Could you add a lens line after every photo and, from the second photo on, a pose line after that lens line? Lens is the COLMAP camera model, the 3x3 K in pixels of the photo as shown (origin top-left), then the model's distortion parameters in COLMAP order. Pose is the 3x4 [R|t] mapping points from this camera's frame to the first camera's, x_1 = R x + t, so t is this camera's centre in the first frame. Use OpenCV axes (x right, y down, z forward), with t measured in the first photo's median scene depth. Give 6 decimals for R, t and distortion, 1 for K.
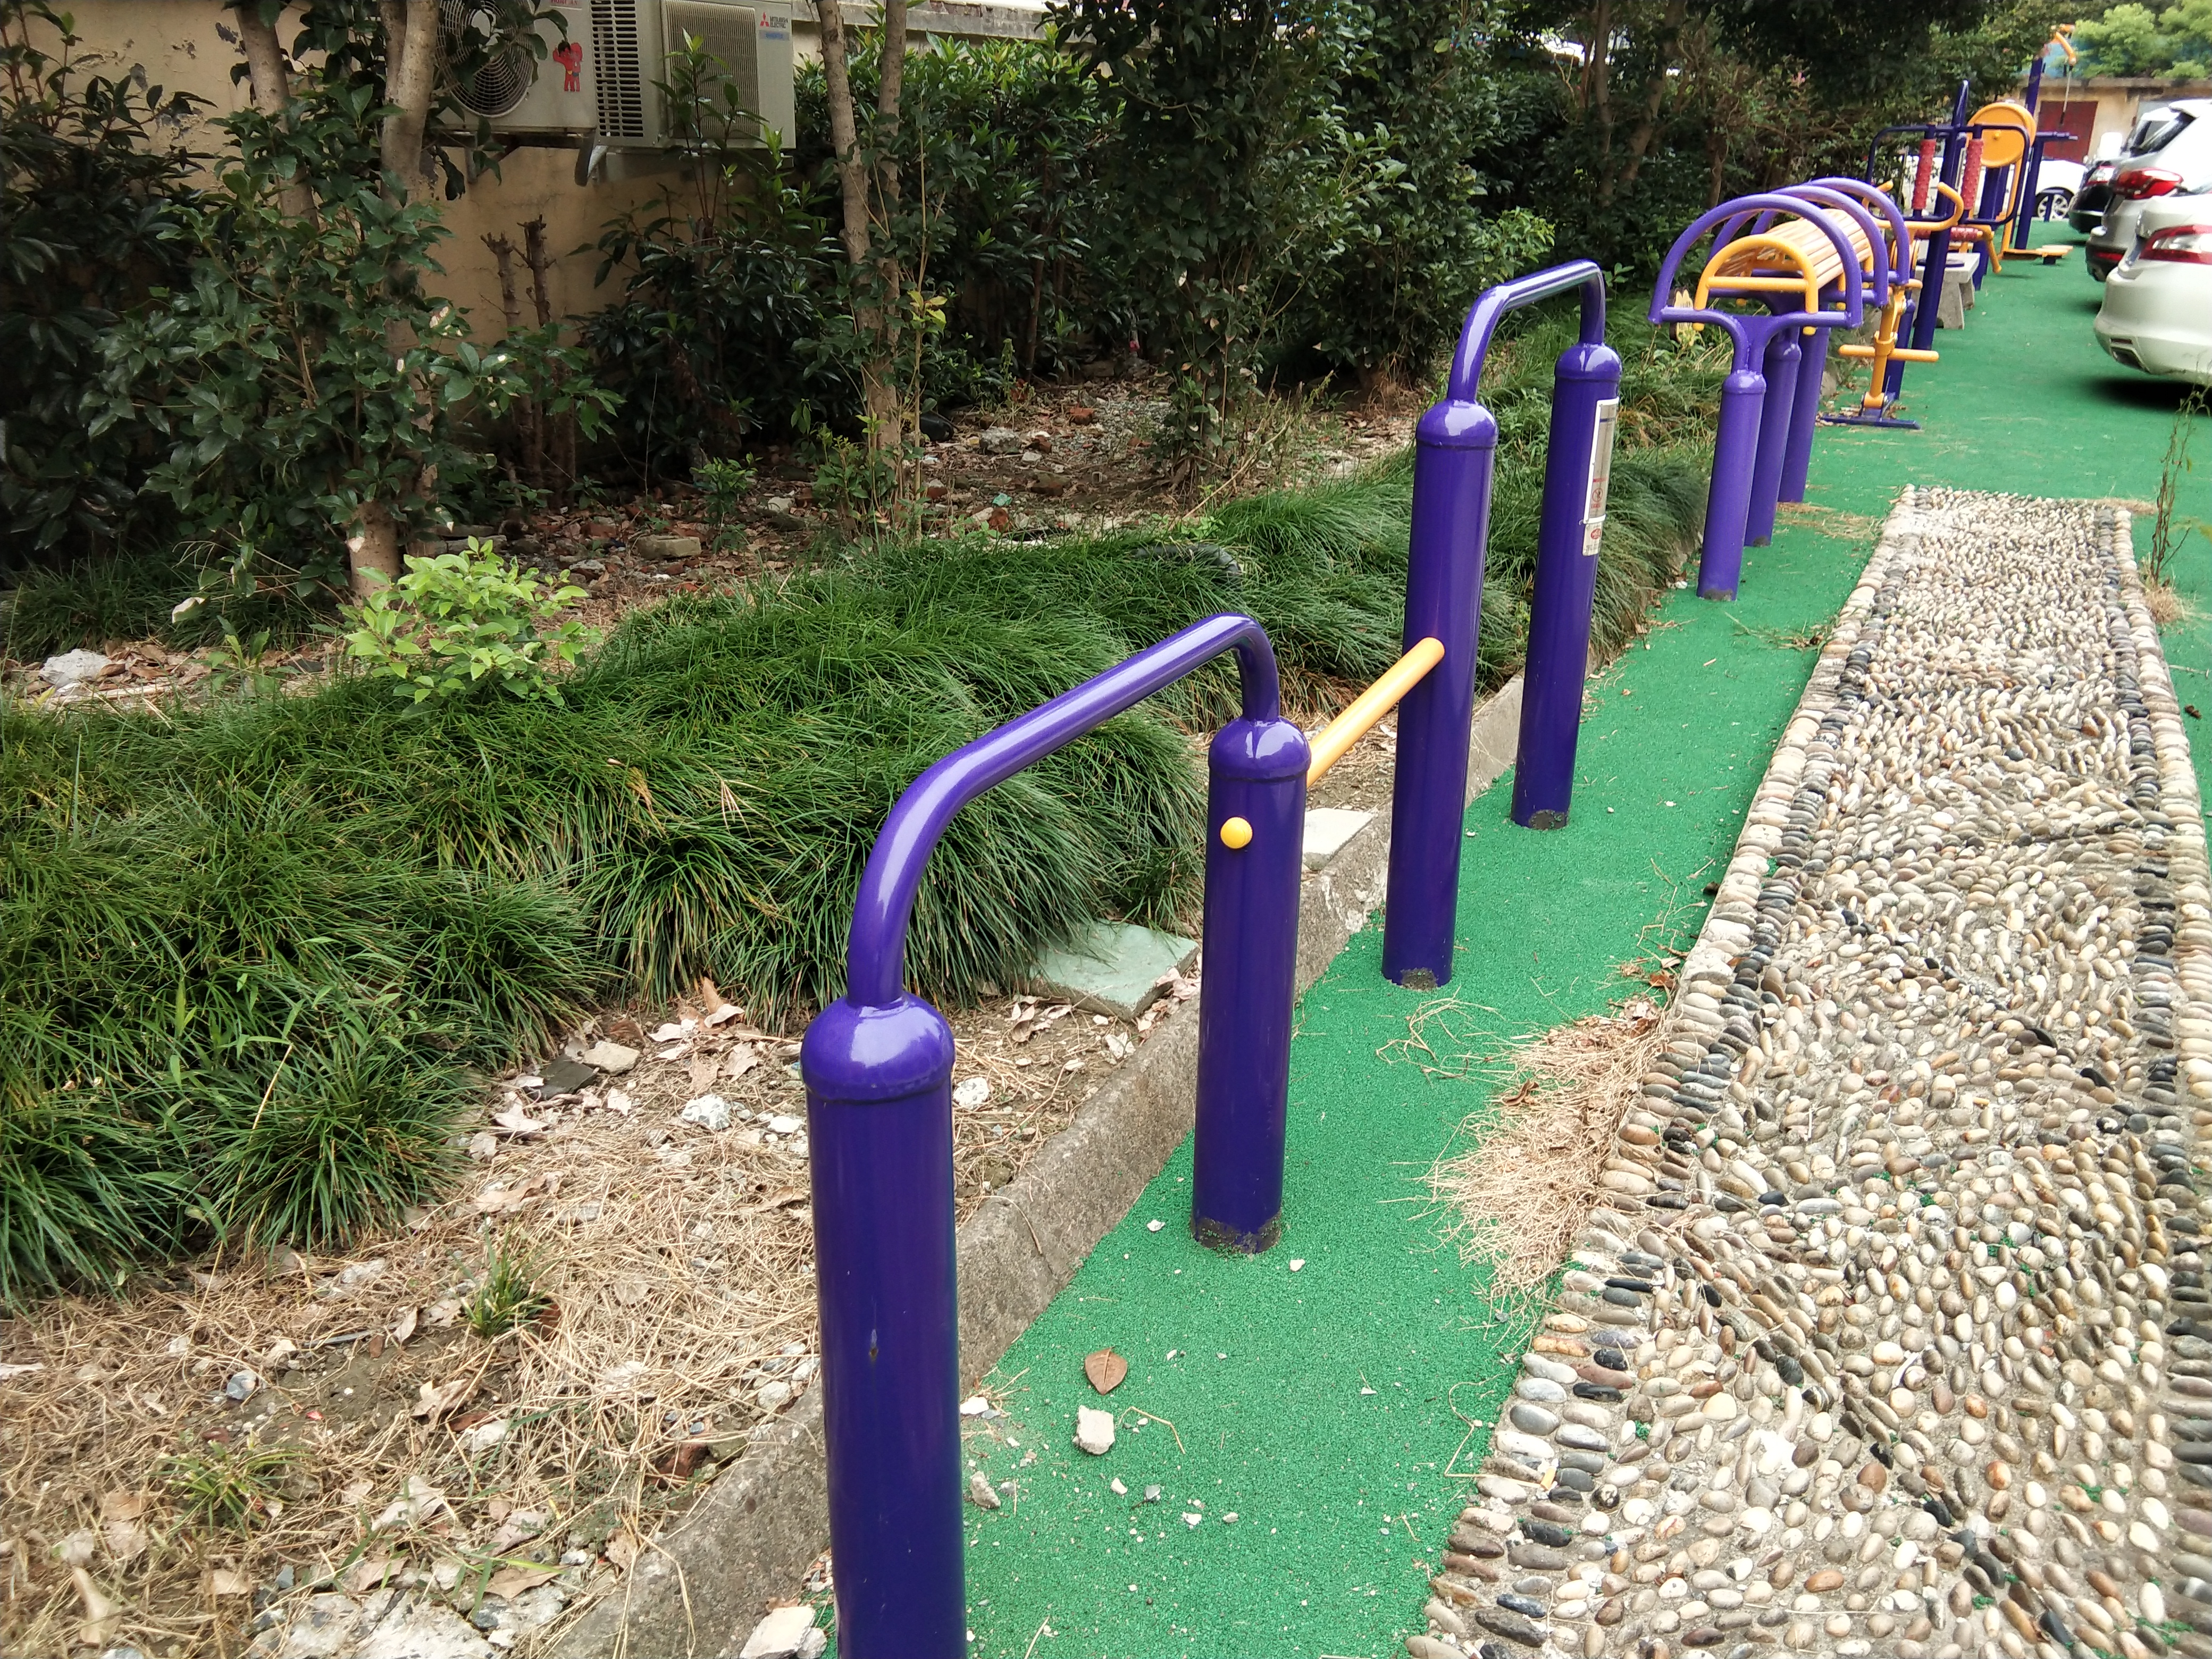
lens RADIAL K [[1753.6, 0, 1106.5], [0, 1753.6, 821.7], [0, 0, 1]] dist [0.081233, -0.113376]
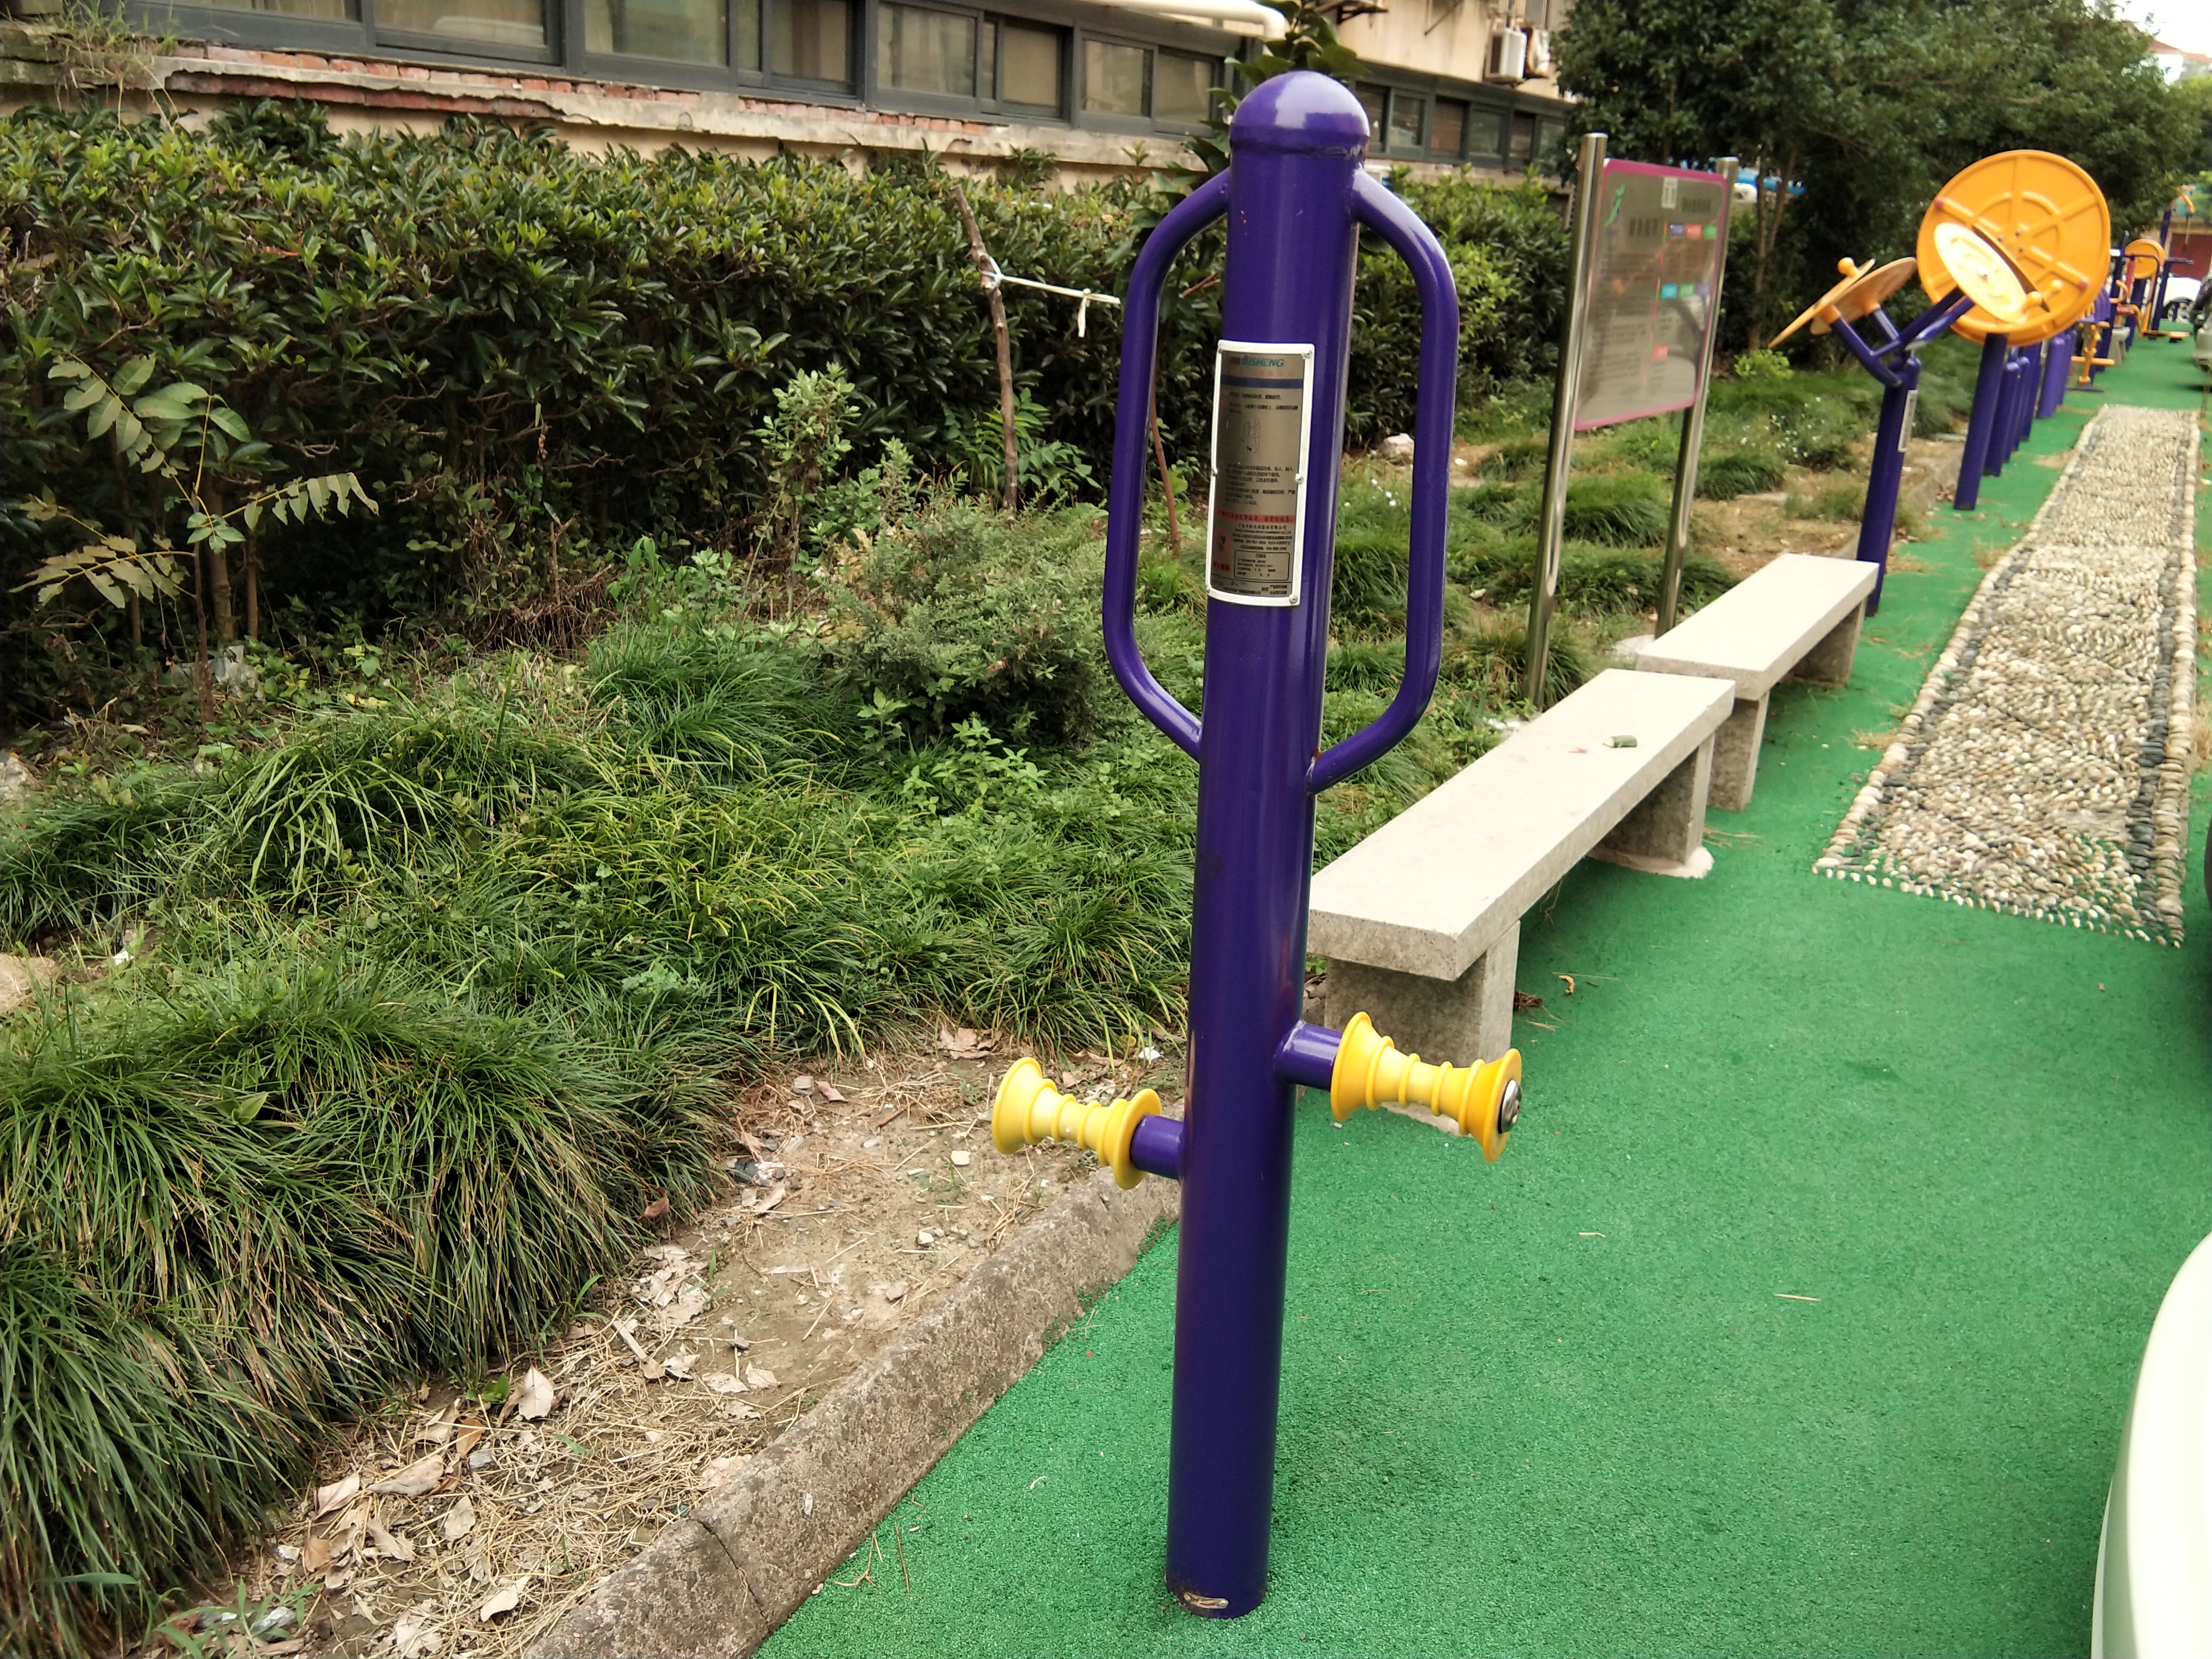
lens RADIAL K [[1753.6, 0, 1089.7], [0, 1753.6, 842.4], [0, 0, 1]] dist [0.081233, -0.113376]
pose [[0.997222, 0.045330, -0.059103, -1.357032], [-0.047499, 0.998228, -0.035830, 1.005673], [0.057374, 0.038538, 0.997609, -2.635122]]
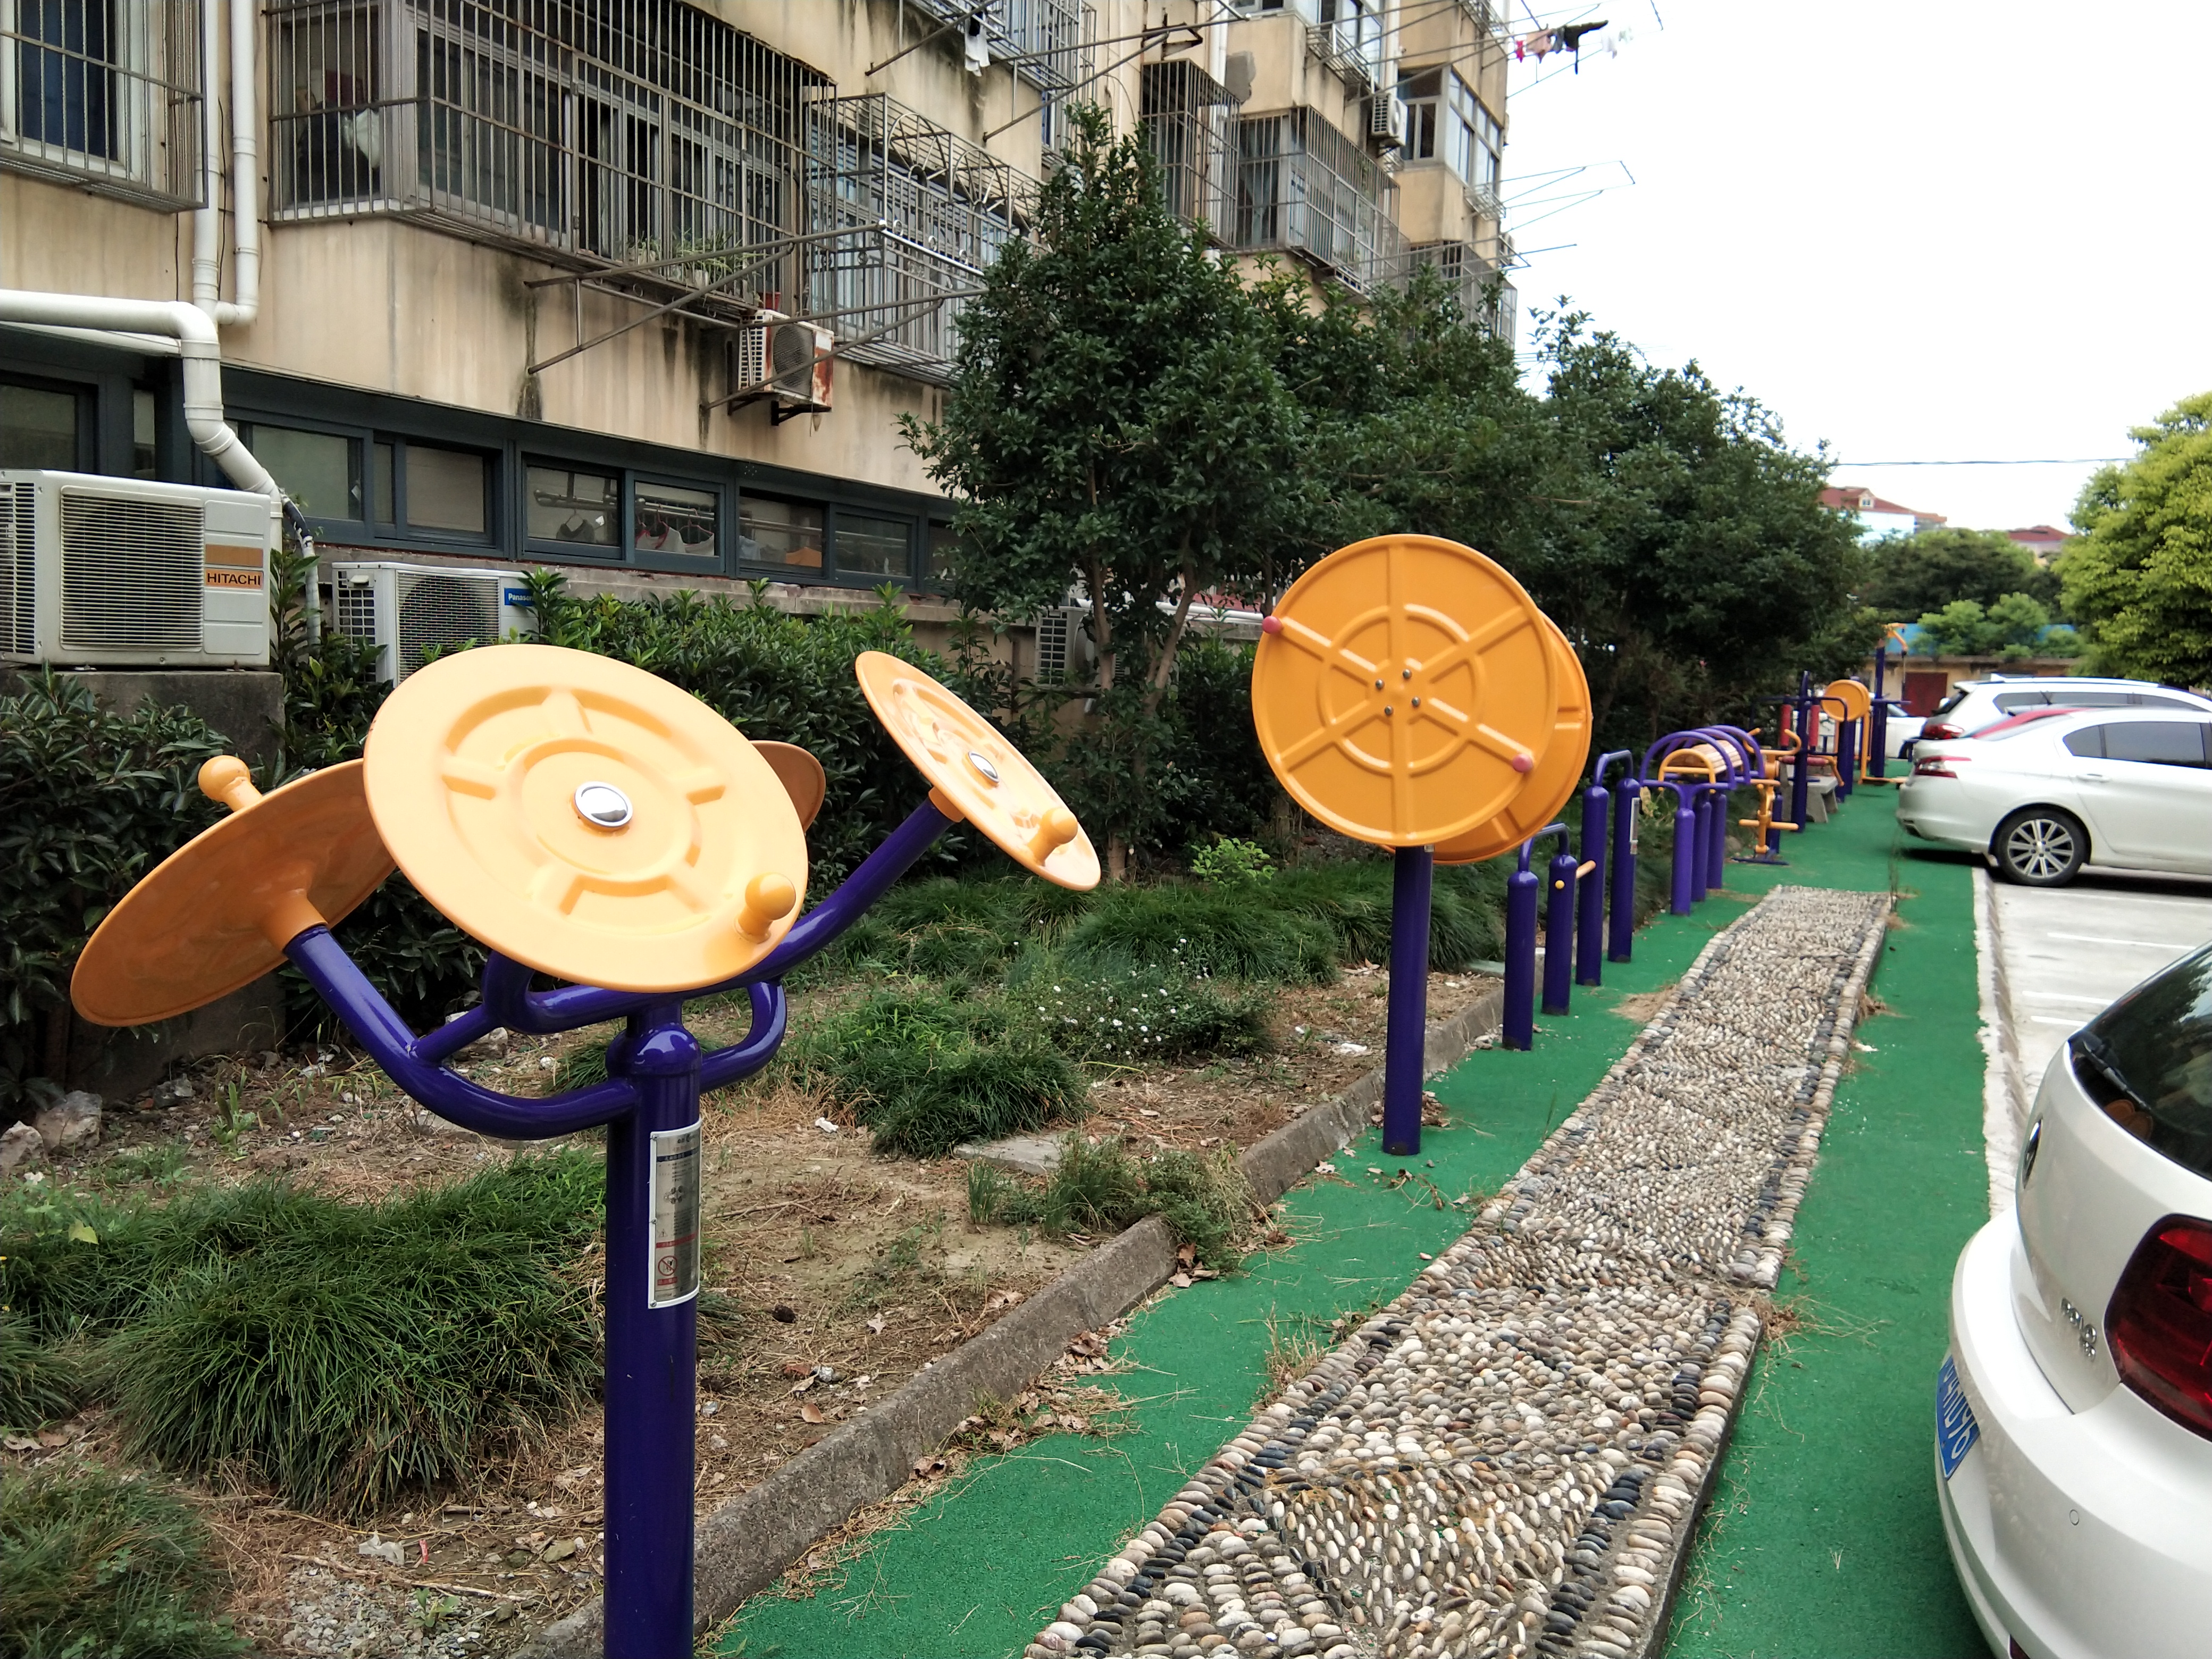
lens RADIAL K [[1753.6, 0, 1073.9], [0, 1753.6, 831.7], [0, 0, 1]] dist [0.081233, -0.113376]
pose [[0.999794, 0.019931, 0.003895, -0.520425], [-0.018070, 0.960605, -0.277331, 0.510011], [-0.009269, 0.277203, 0.960767, -1.401649]]
